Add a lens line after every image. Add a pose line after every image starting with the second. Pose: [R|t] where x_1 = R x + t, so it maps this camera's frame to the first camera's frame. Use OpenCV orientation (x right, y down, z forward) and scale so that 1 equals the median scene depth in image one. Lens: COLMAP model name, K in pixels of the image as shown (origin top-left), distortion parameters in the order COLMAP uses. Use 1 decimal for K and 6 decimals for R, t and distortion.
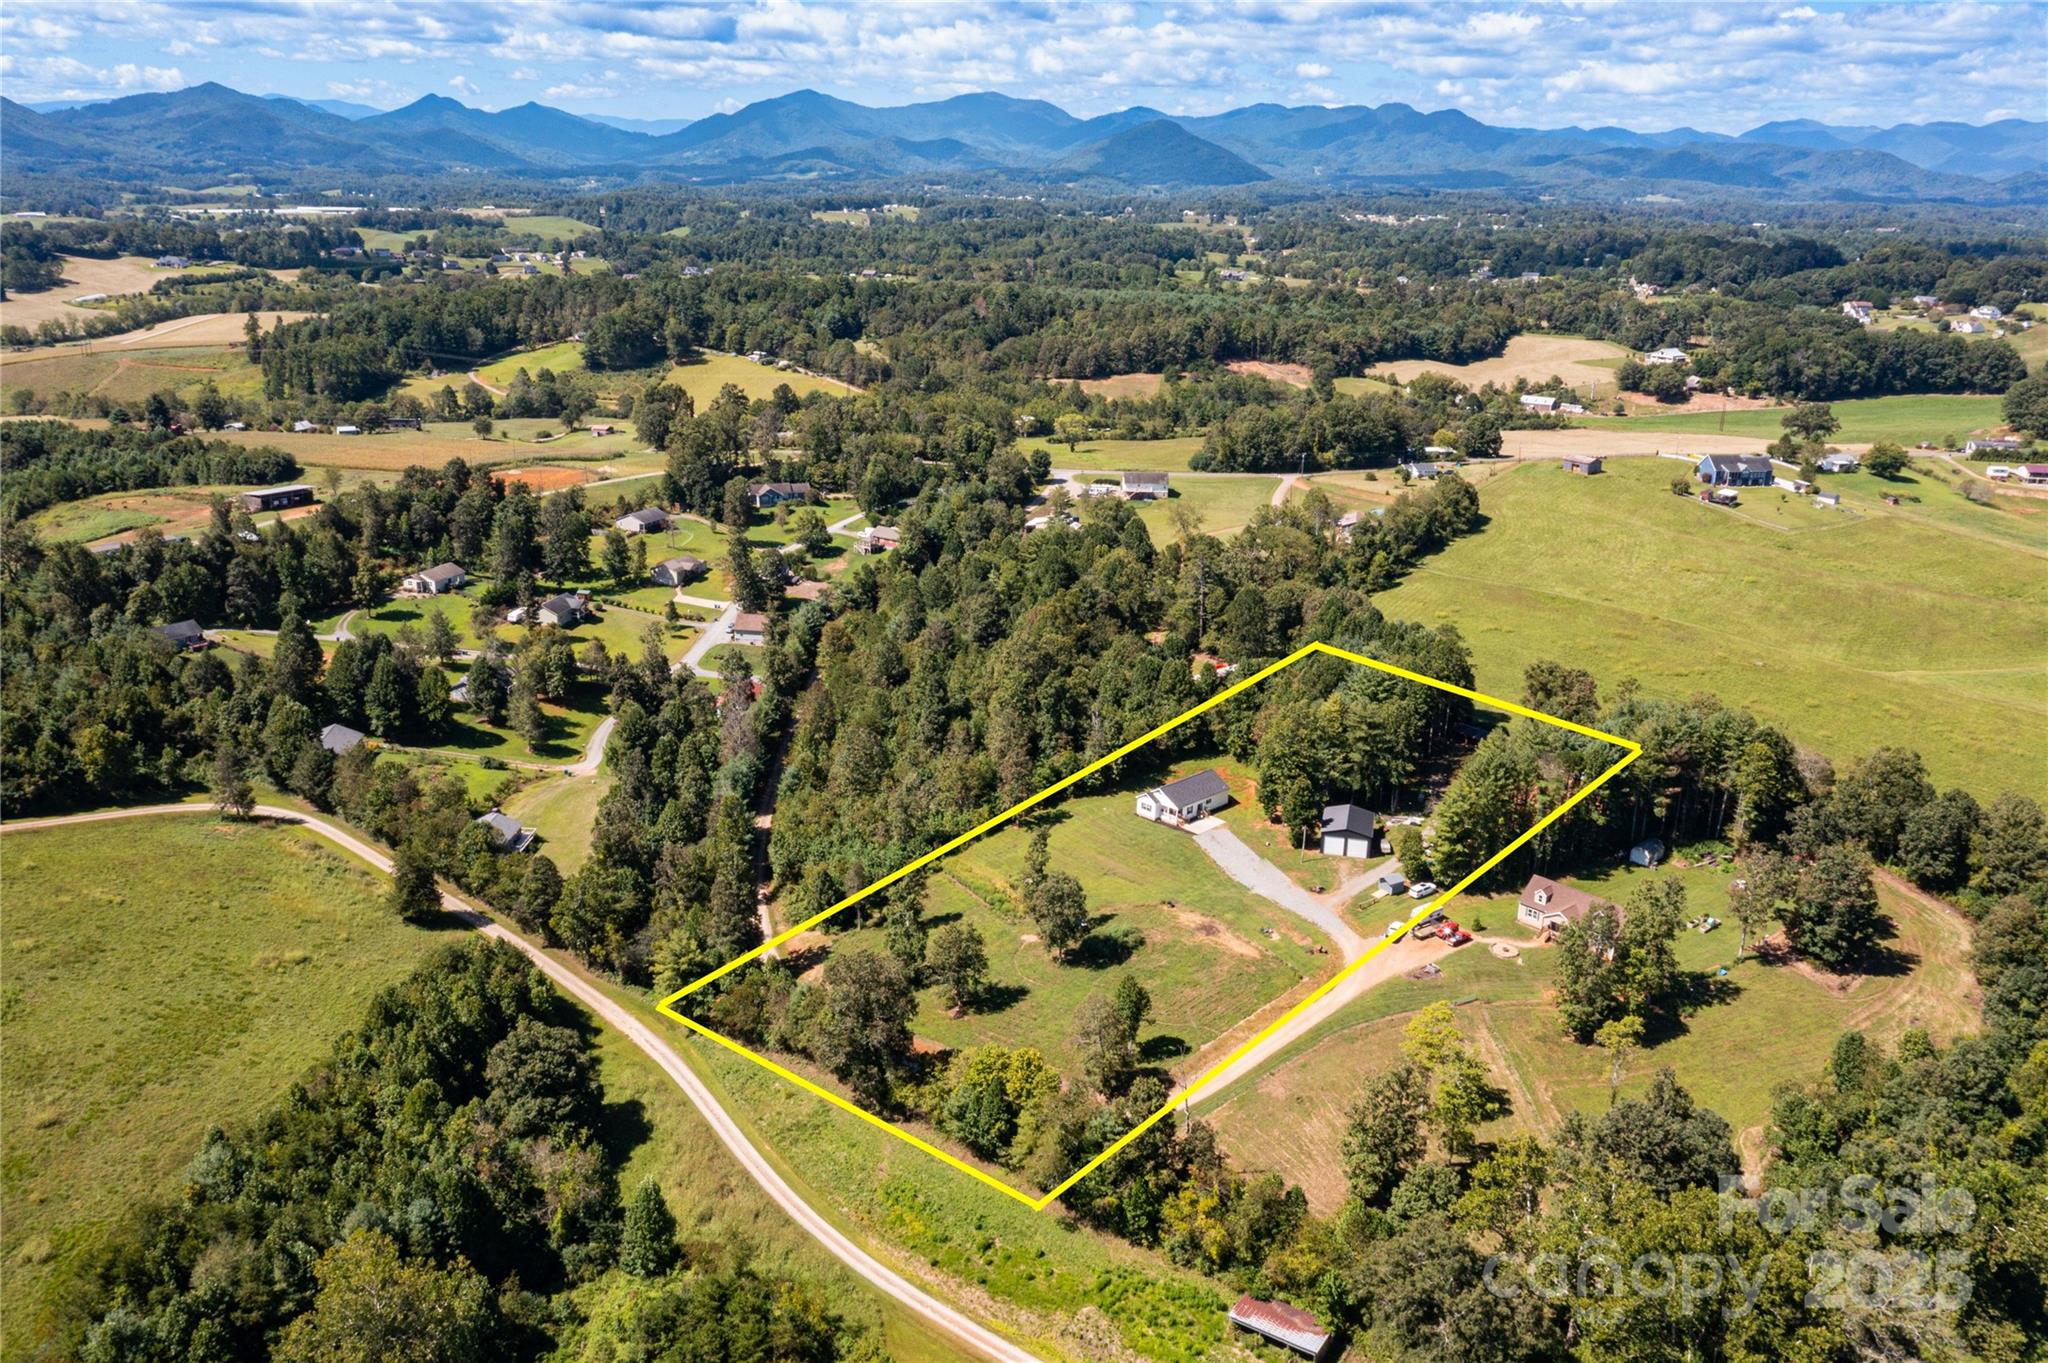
lens RADIAL K [[1623.6, 0, 1024.0], [0, 1623.6, 681.5], [0, 0, 1]] dist [-0.012018, -0.007814]
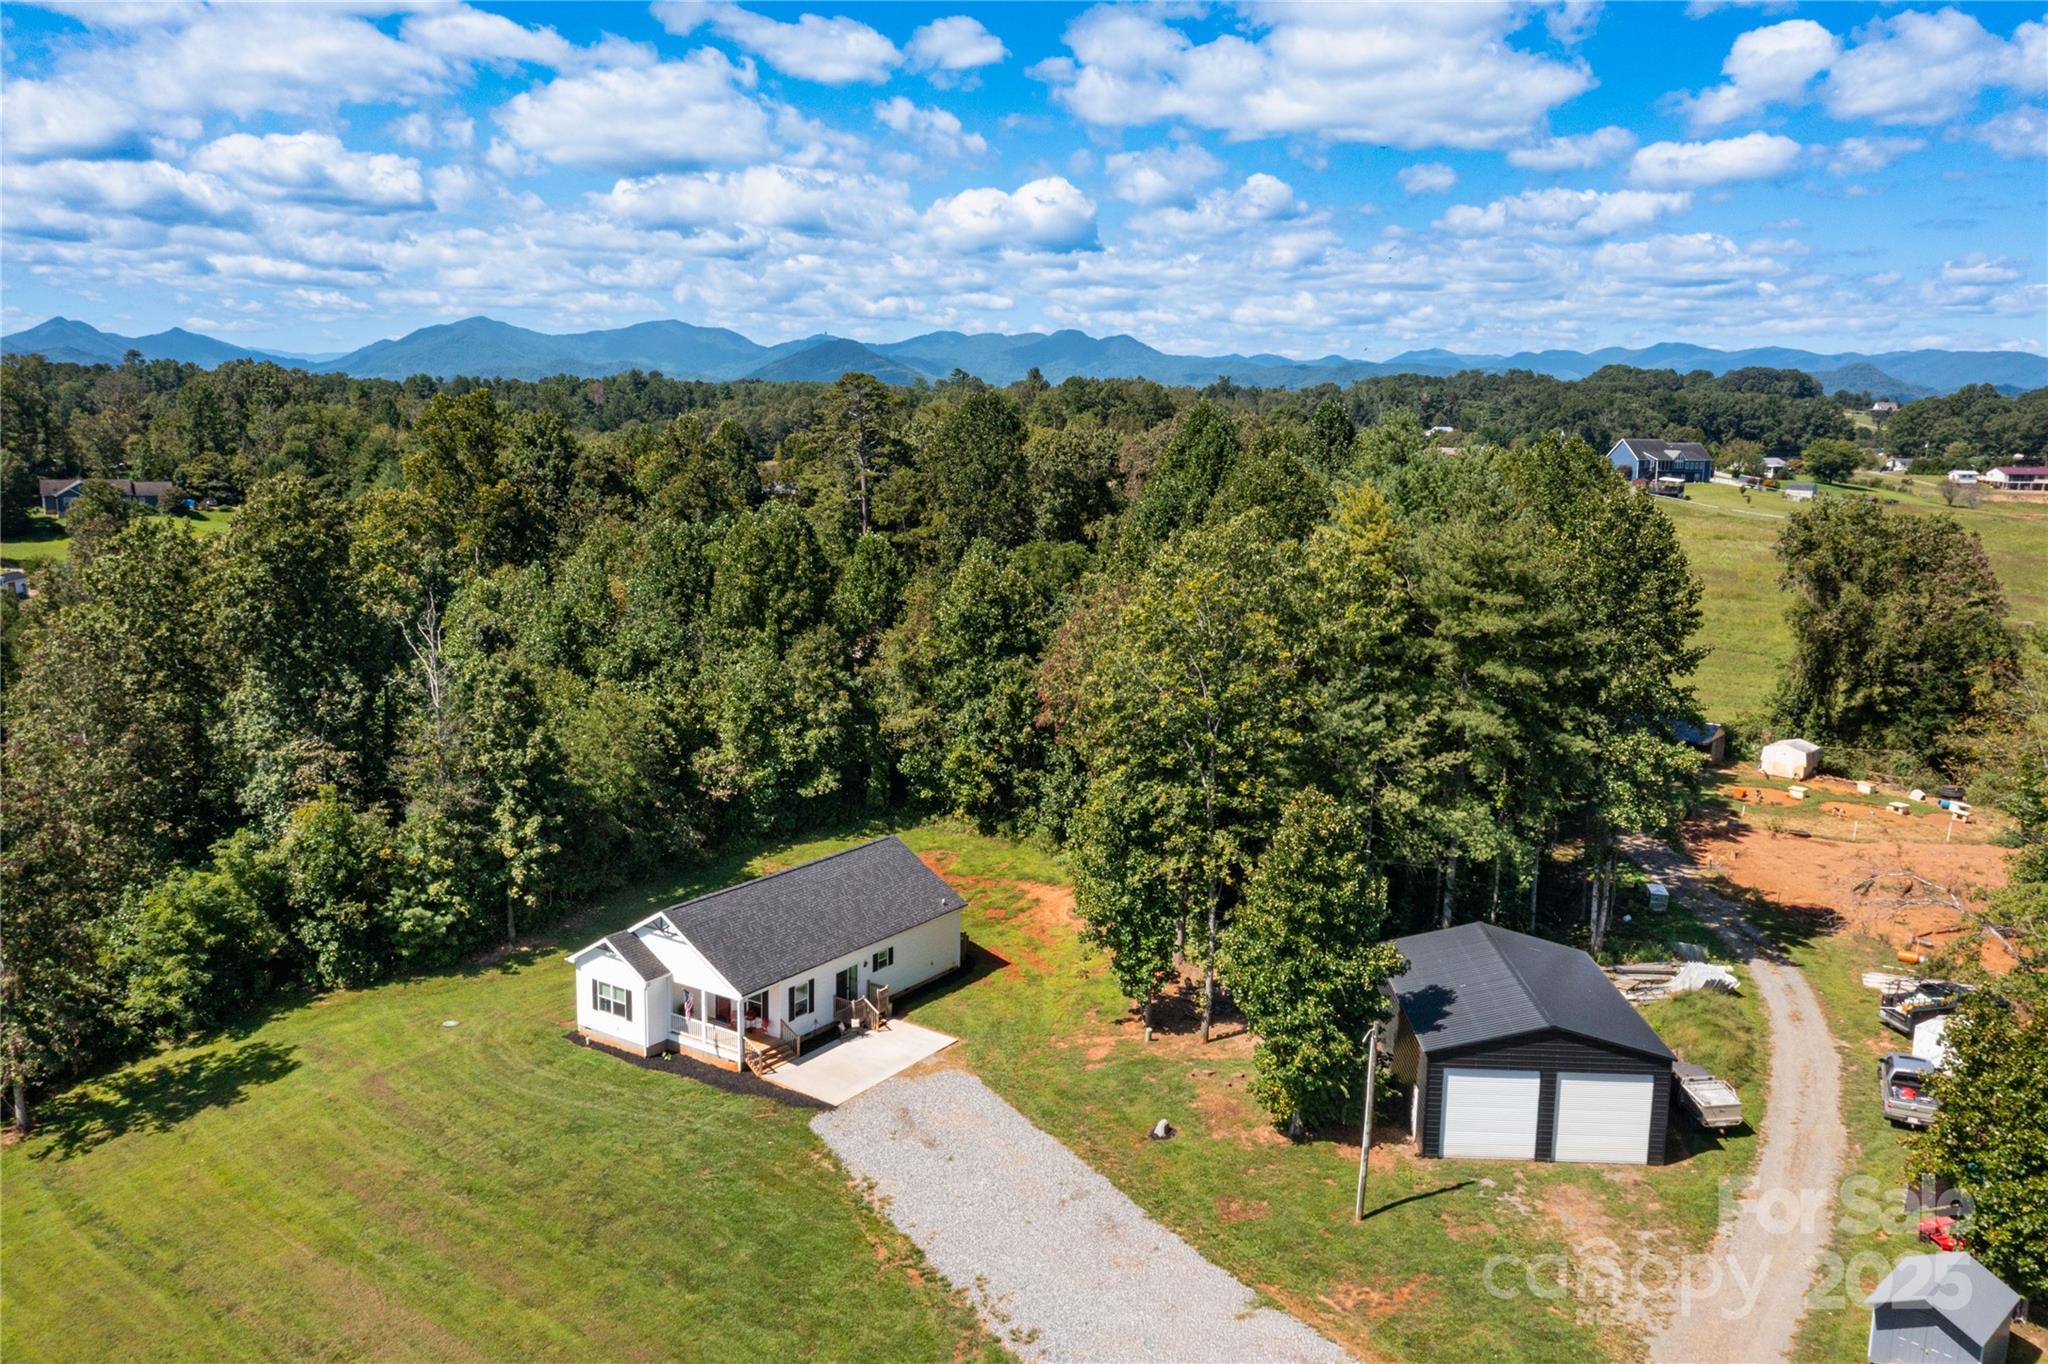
lens RADIAL K [[1623.6, 0, 1024.0], [0, 1623.6, 682.0], [0, 0, 1]] dist [-0.012018, -0.007814]
pose [[0.982498, -0.036348, 0.182692, 0.092040], [0.061083, 0.989412, -0.131651, 0.066312], [-0.175972, 0.140507, 0.974316, 0.756699]]
